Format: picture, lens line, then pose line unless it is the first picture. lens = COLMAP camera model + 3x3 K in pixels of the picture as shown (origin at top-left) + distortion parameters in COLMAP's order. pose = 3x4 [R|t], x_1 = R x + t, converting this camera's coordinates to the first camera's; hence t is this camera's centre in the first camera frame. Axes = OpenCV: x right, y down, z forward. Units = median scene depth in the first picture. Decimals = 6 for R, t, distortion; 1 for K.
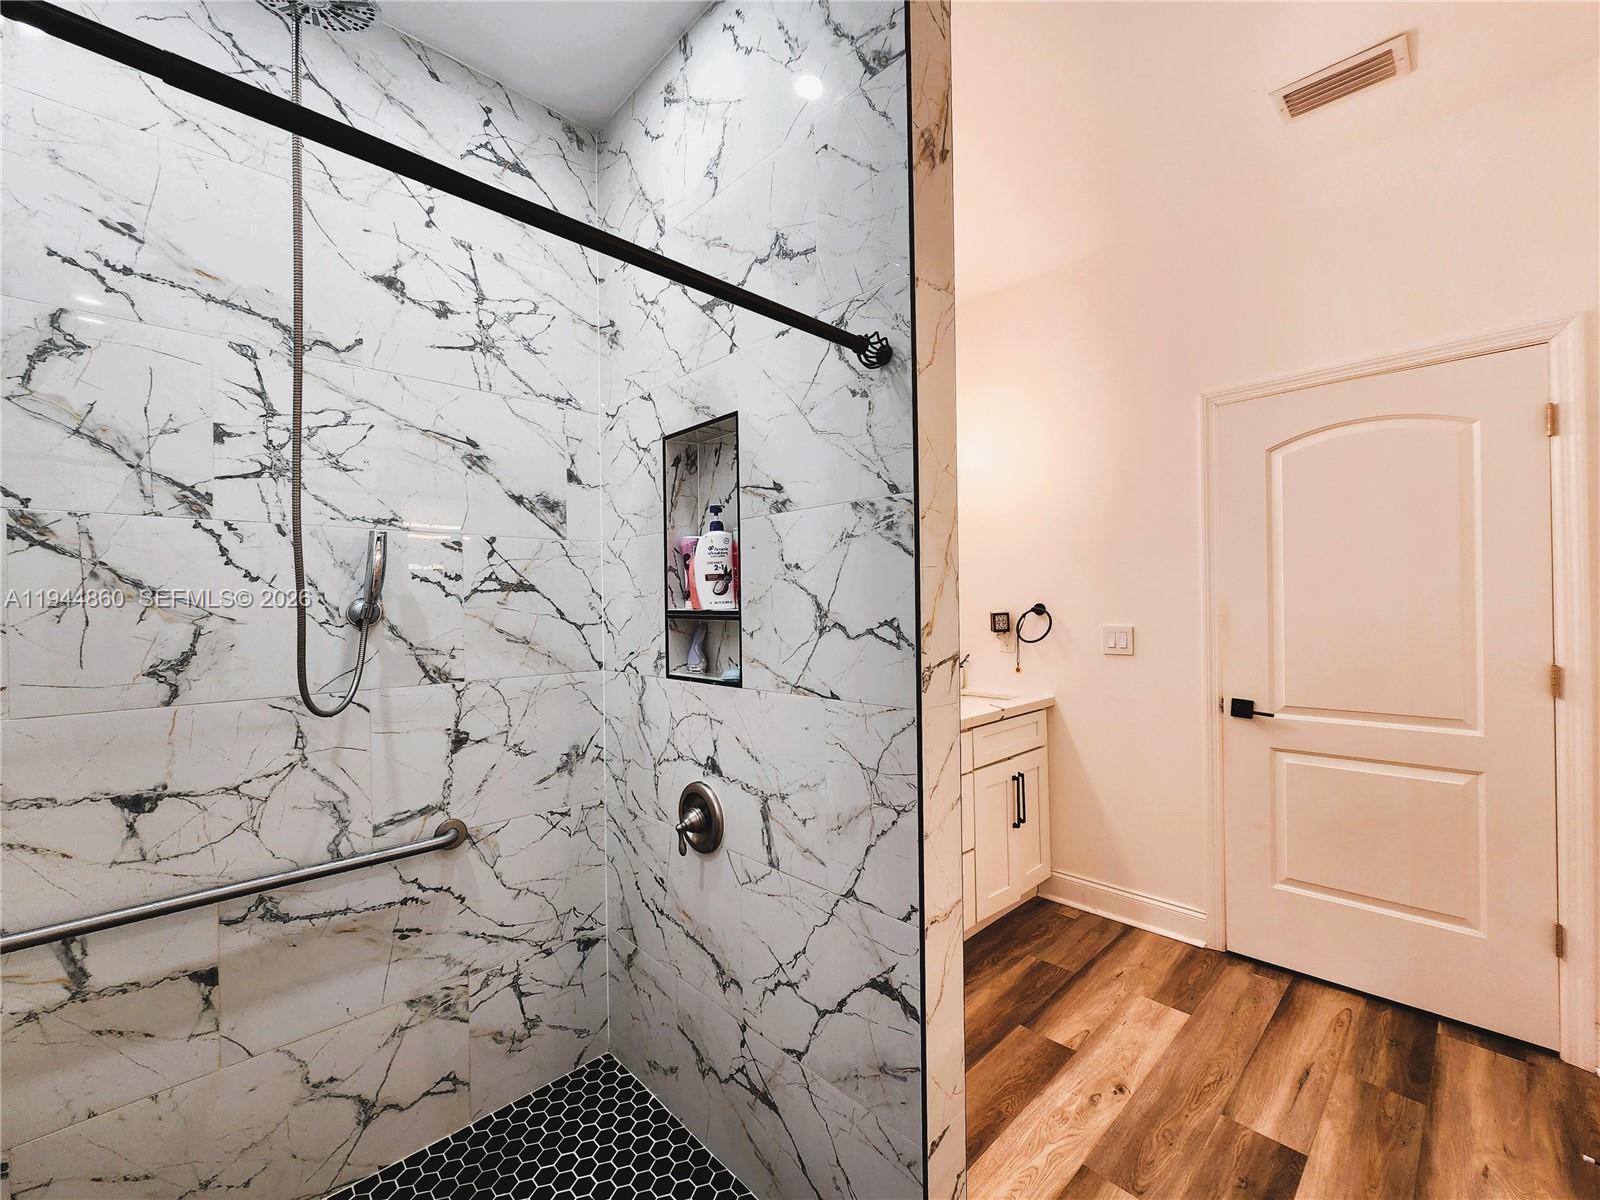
lens RADIAL K [[655.6, 0, 799.2], [0, 655.6, 606.9], [0, 0, 1]] dist [0.000242, -0.000517]
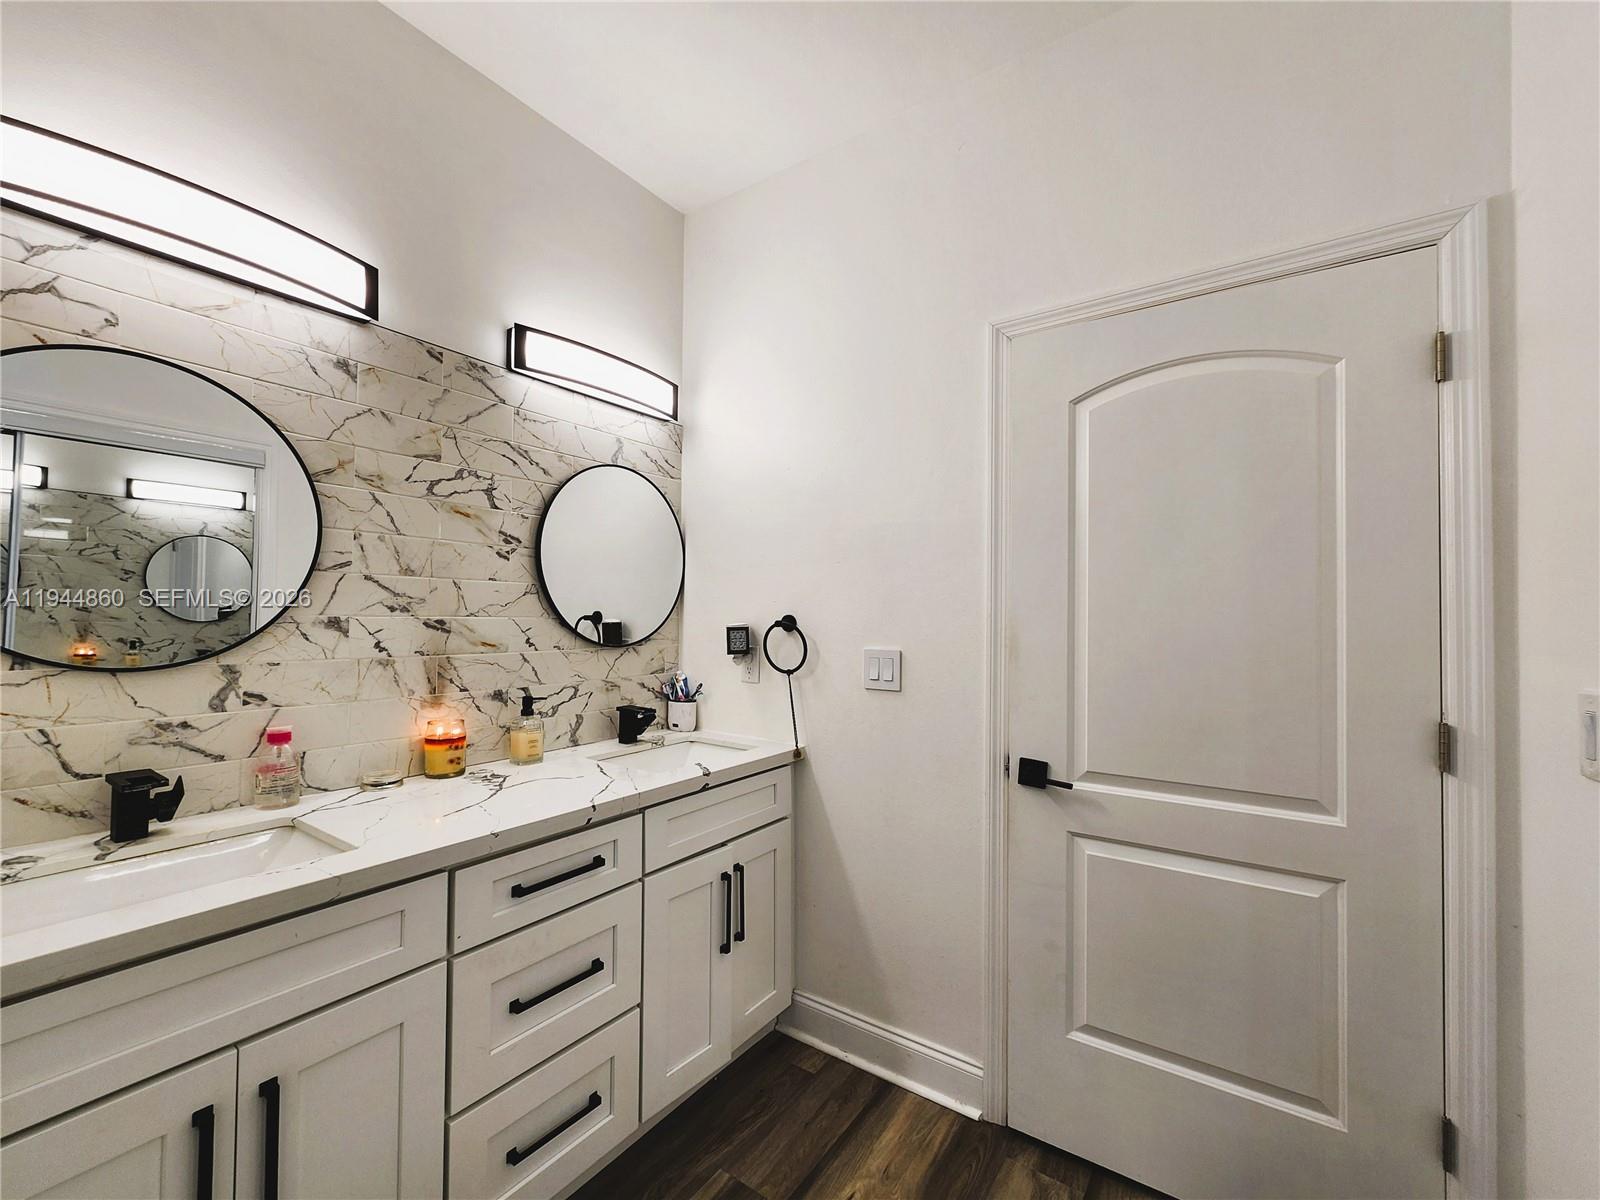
lens RADIAL K [[655.6, 0, 799.2], [0, 655.6, 606.9], [0, 0, 1]] dist [0.000242, -0.000517]
pose [[0.980037, 0.030361, 0.196482, 0.284145], [-0.026405, 0.999393, -0.022725, 0.001955], [-0.197053, 0.017083, 0.980244, 0.356811]]
